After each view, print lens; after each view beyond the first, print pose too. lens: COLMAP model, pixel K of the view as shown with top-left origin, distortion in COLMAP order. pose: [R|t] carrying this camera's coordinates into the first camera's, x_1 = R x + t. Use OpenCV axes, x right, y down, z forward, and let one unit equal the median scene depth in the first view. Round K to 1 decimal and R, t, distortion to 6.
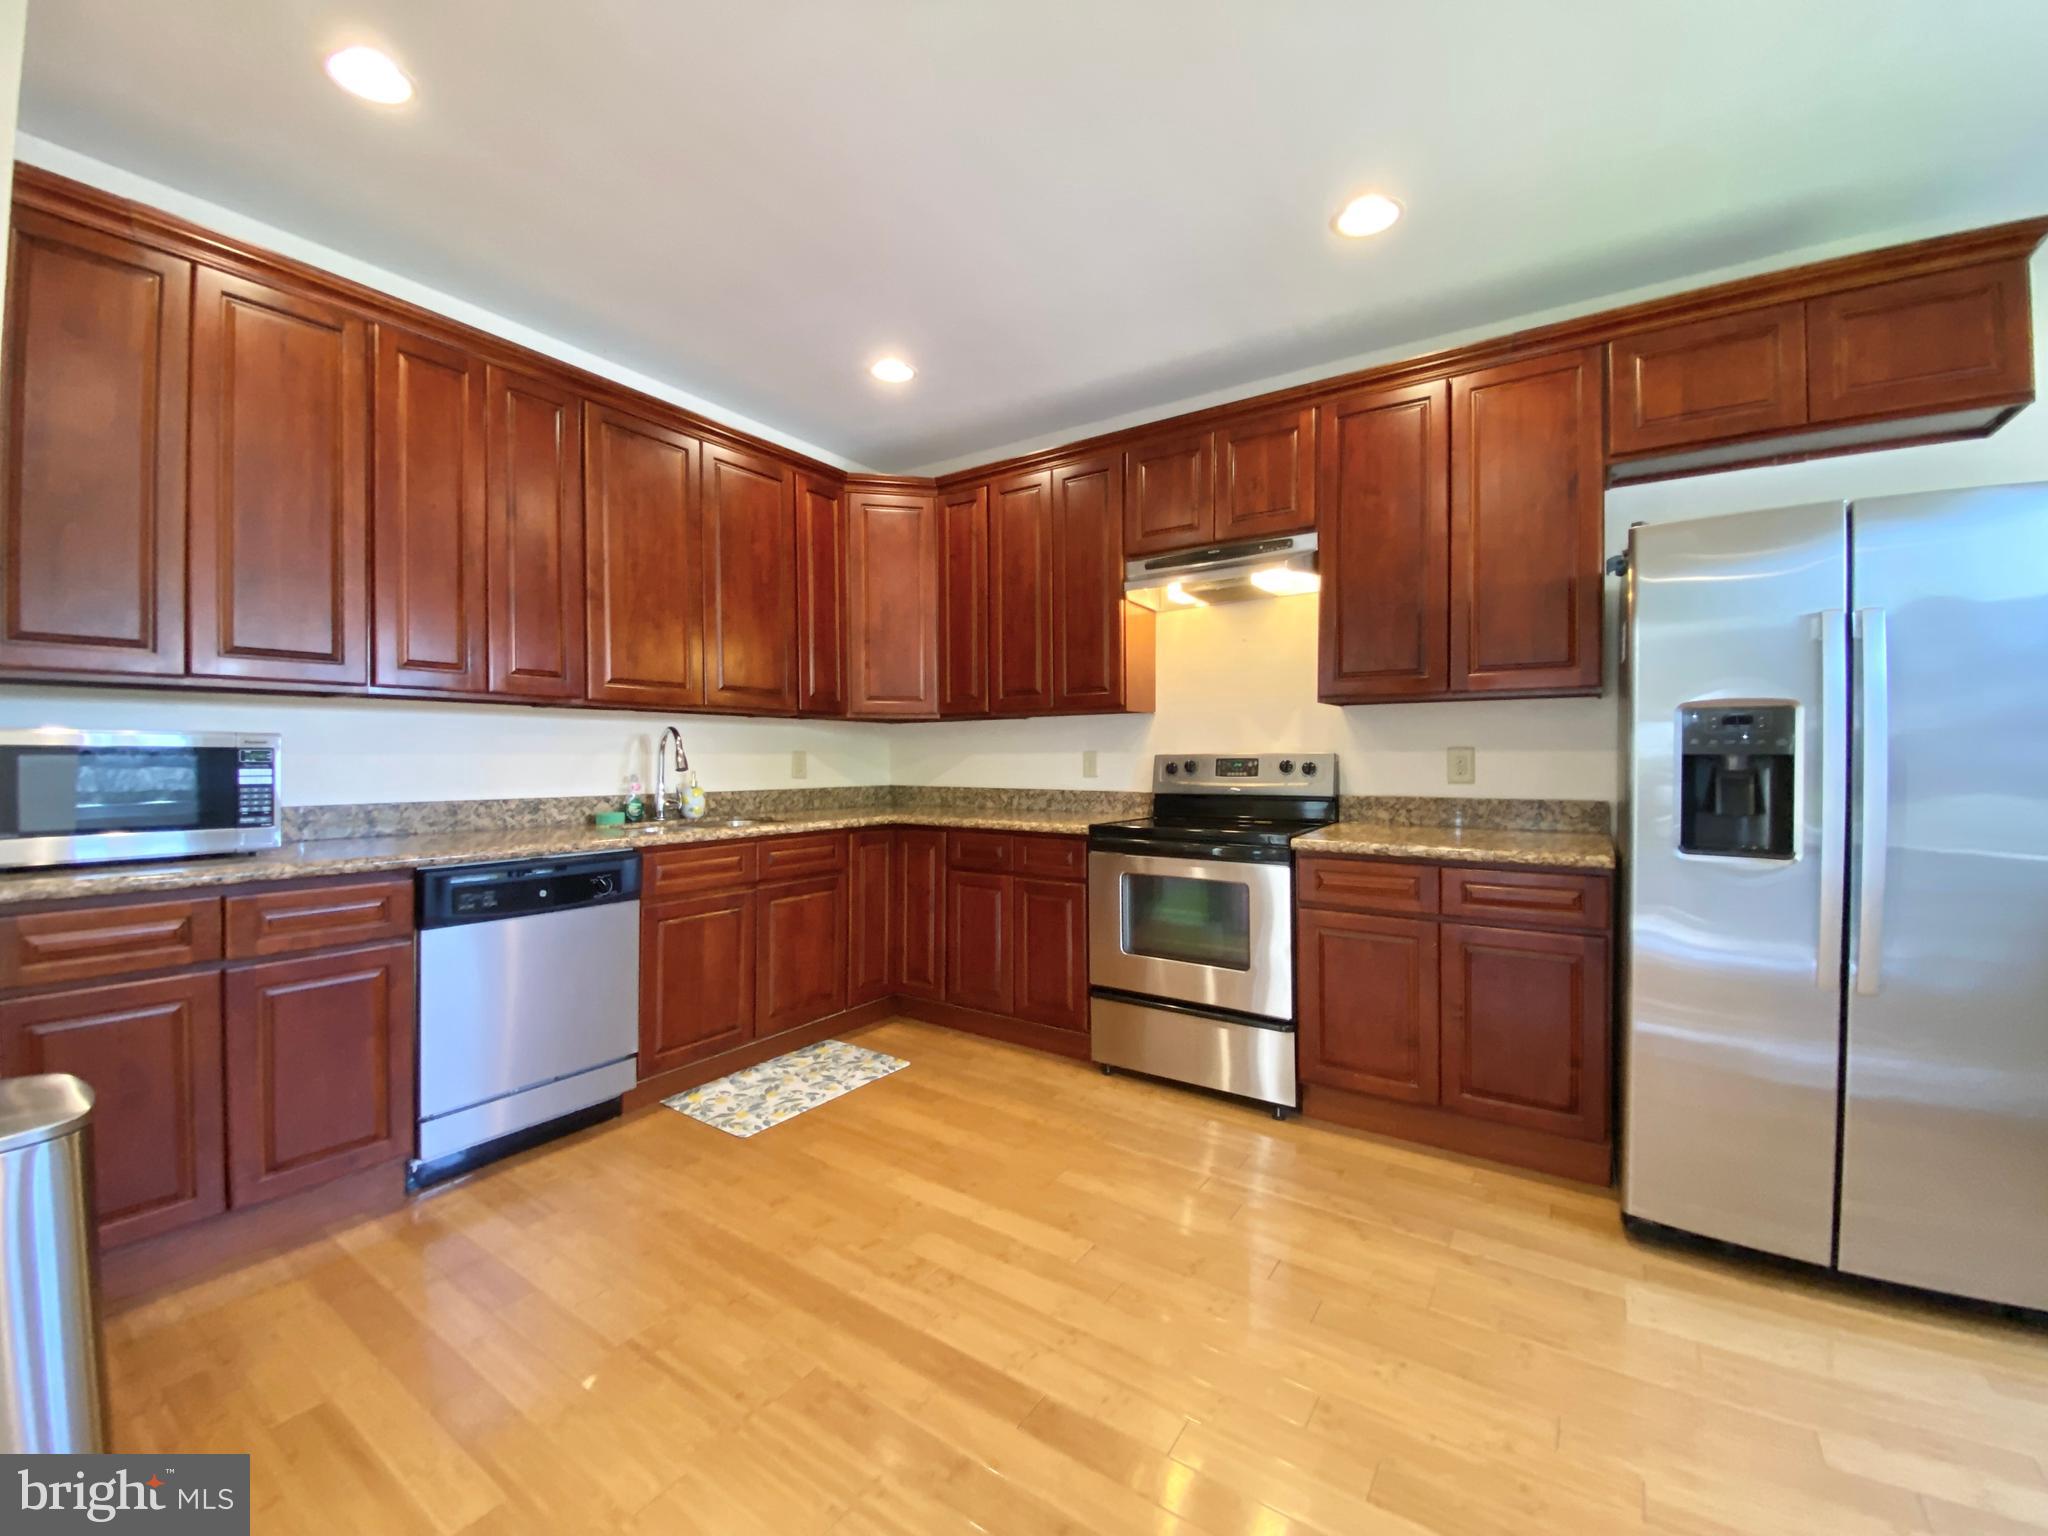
lens RADIAL K [[837.7, 0, 1024.5], [0, 837.7, 764.2], [0, 0, 1]] dist [0.014575, -0.015738]
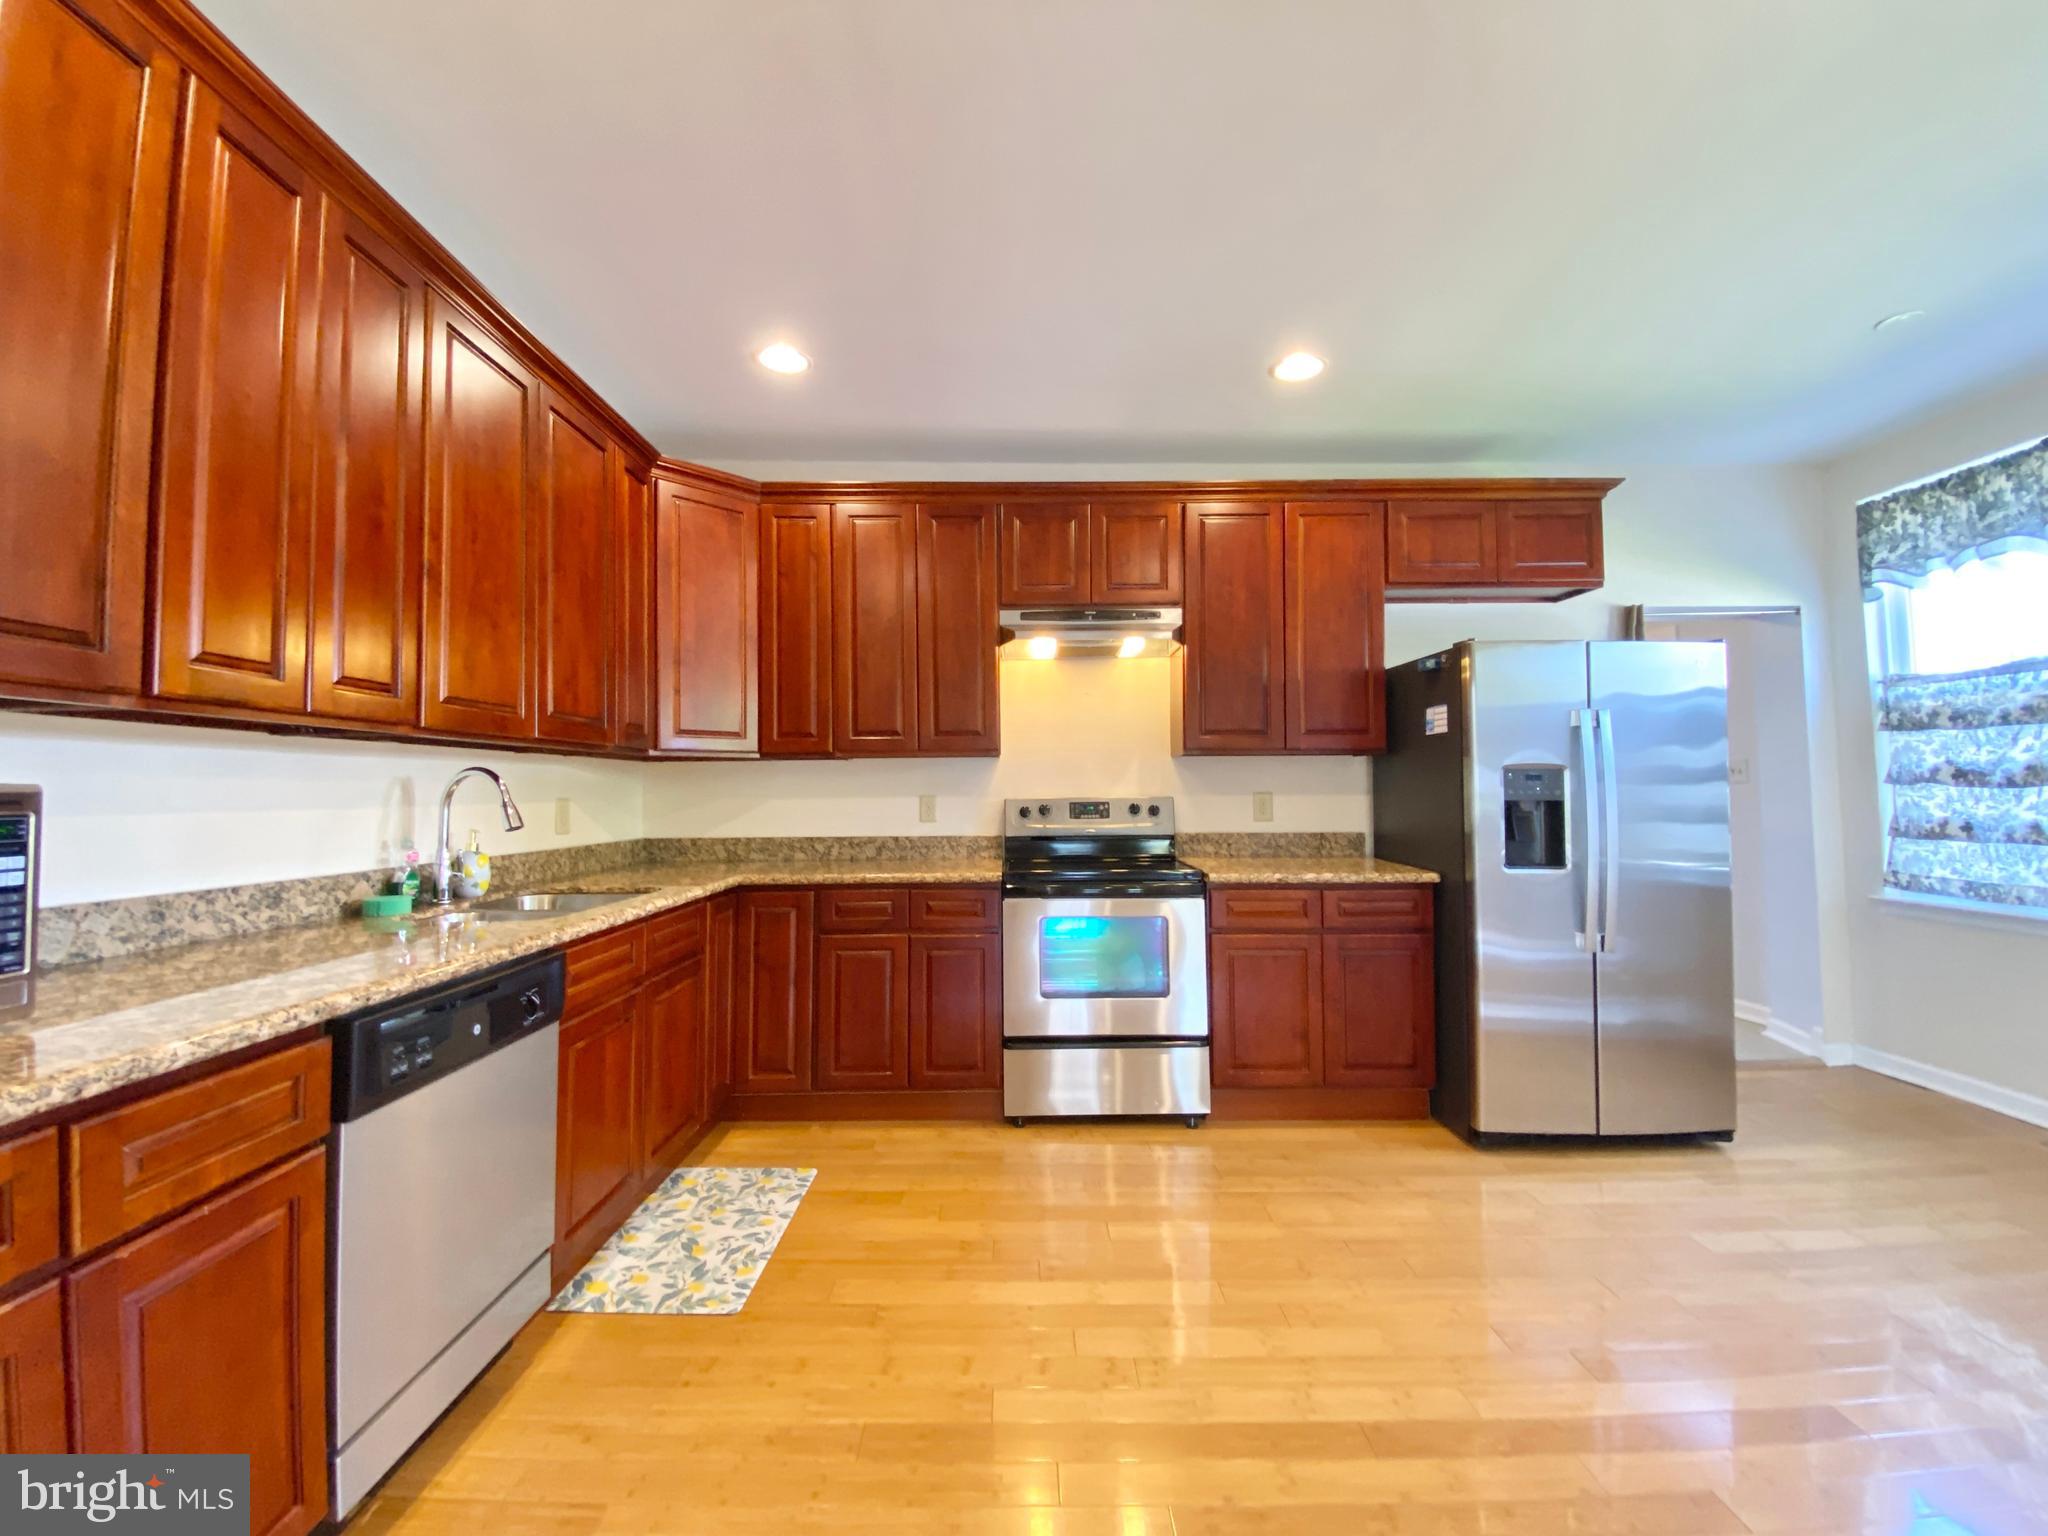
lens RADIAL K [[837.7, 0, 1028.9], [0, 837.7, 760.6], [0, 0, 1]] dist [0.014575, -0.015738]
pose [[0.822205, 0.016584, 0.568950, -0.484065], [0.009879, 0.999009, -0.043397, -0.016623], [-0.569106, 0.041302, 0.821226, 0.177940]]
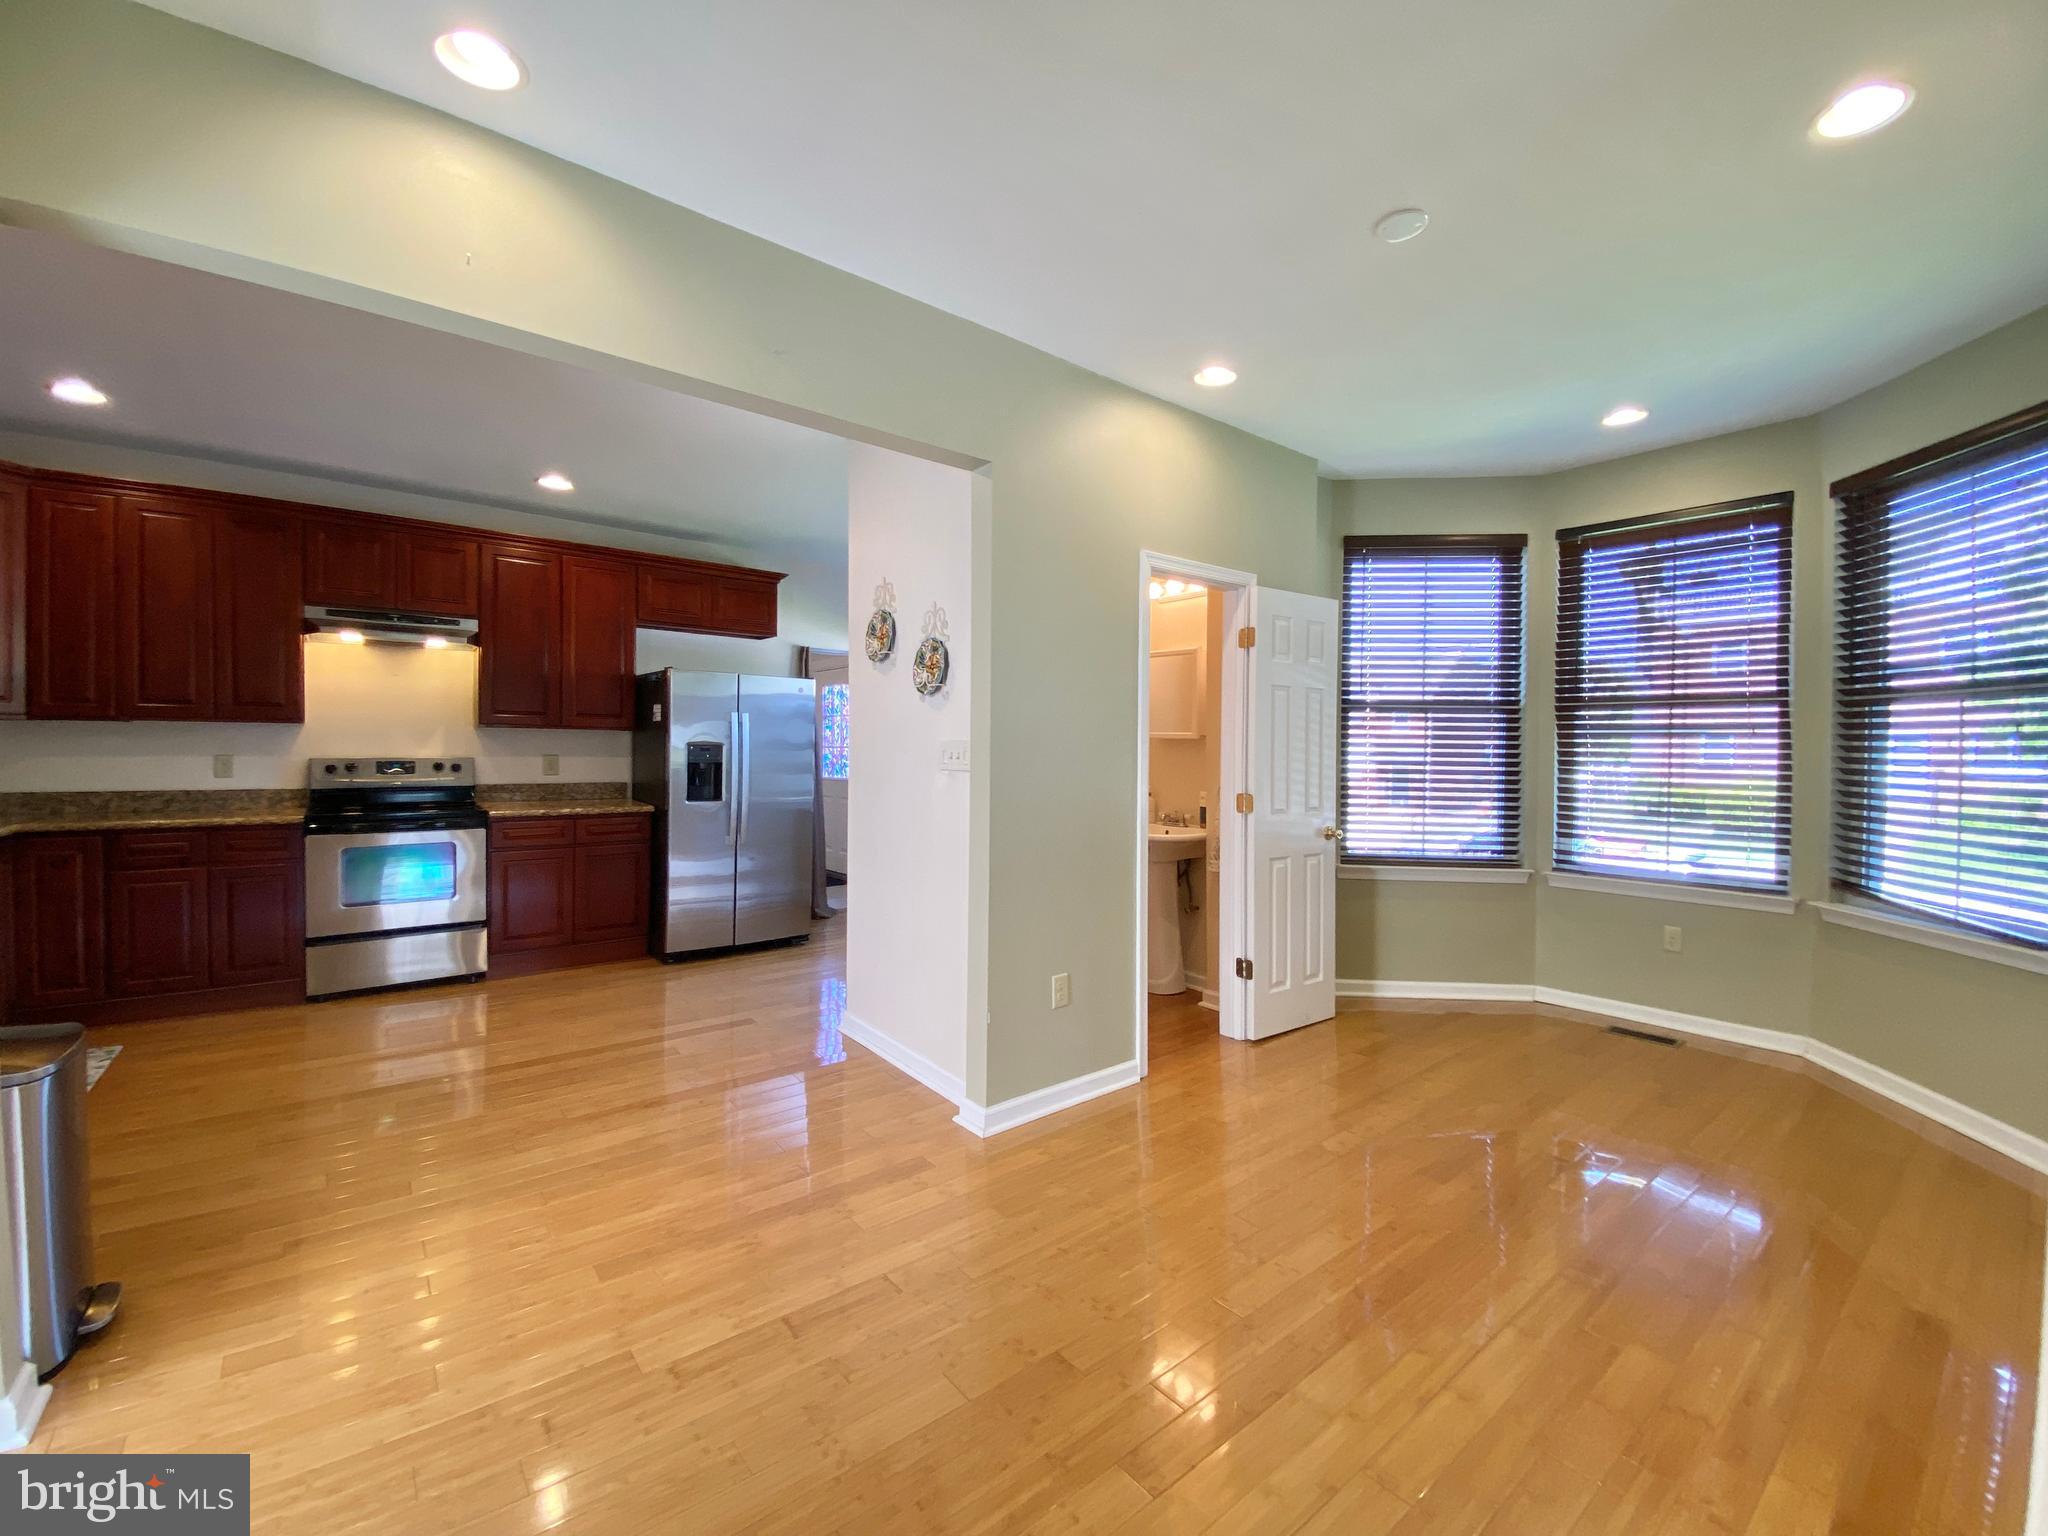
lens RADIAL K [[837.7, 0, 1022.0], [0, 837.7, 761.9], [0, 0, 1]] dist [0.014575, -0.015738]
pose [[0.302130, -0.014567, 0.953156, -0.867511], [-0.005908, 0.999835, 0.017153, -0.041054], [-0.953249, -0.010813, 0.301994, -0.471629]]
